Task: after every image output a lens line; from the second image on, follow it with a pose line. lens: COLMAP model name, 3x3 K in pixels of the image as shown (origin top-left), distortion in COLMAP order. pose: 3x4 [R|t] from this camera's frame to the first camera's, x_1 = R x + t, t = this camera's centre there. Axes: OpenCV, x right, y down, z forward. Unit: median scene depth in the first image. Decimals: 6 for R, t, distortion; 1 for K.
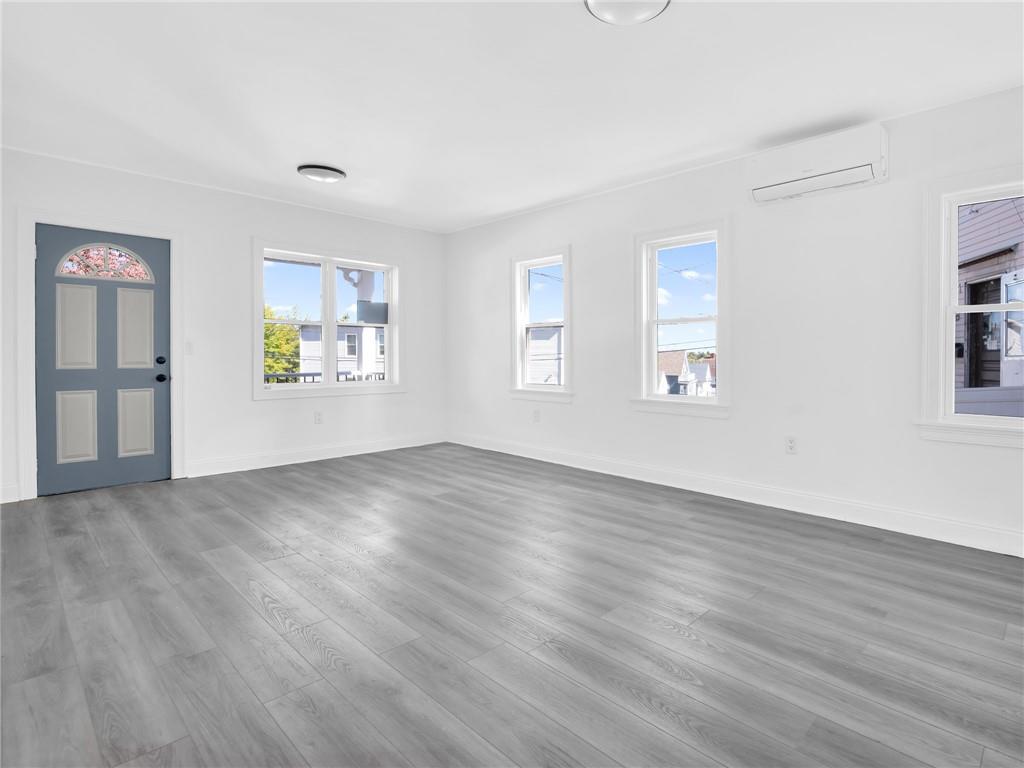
lens RADIAL K [[506.5, 0, 532.8], [0, 506.5, 358.3], [0, 0, 1]] dist [0.014803, -0.001280]
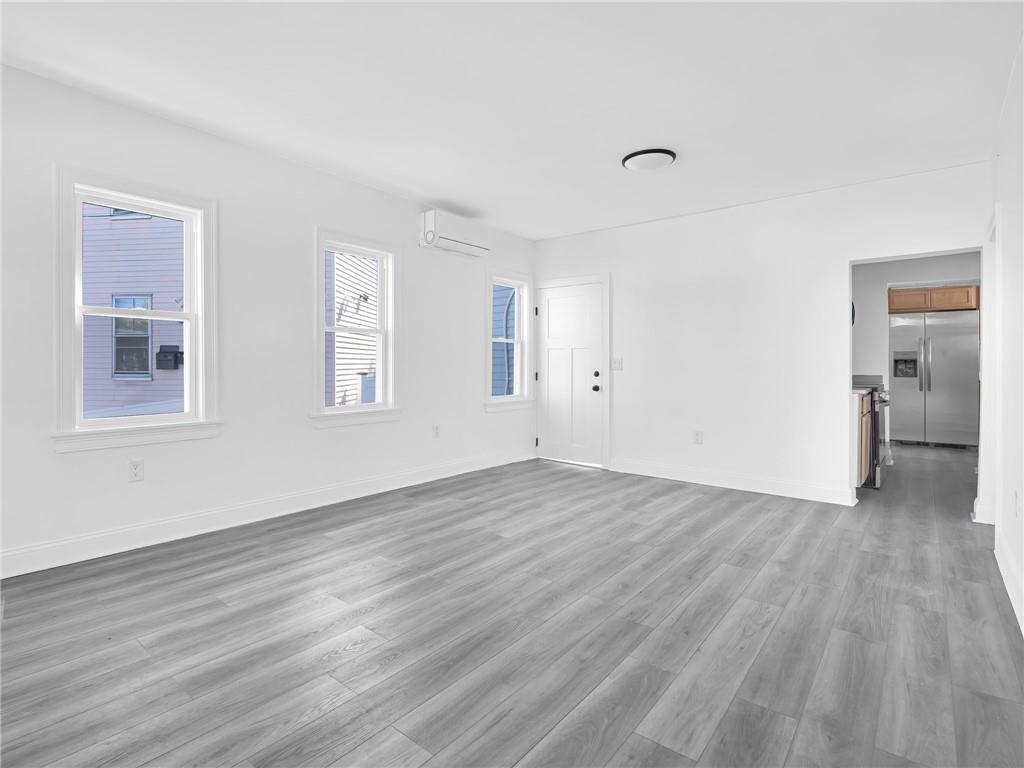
lens RADIAL K [[517.7, 0, 509.7], [0, 517.7, 363.7], [0, 0, 1]] dist [0.023437, -0.006635]
pose [[-0.091194, -0.001038, 0.995833, -0.386775], [0.001650, 0.999998, 0.001194, -0.004047], [-0.995832, 0.001752, -0.091192, 0.412529]]
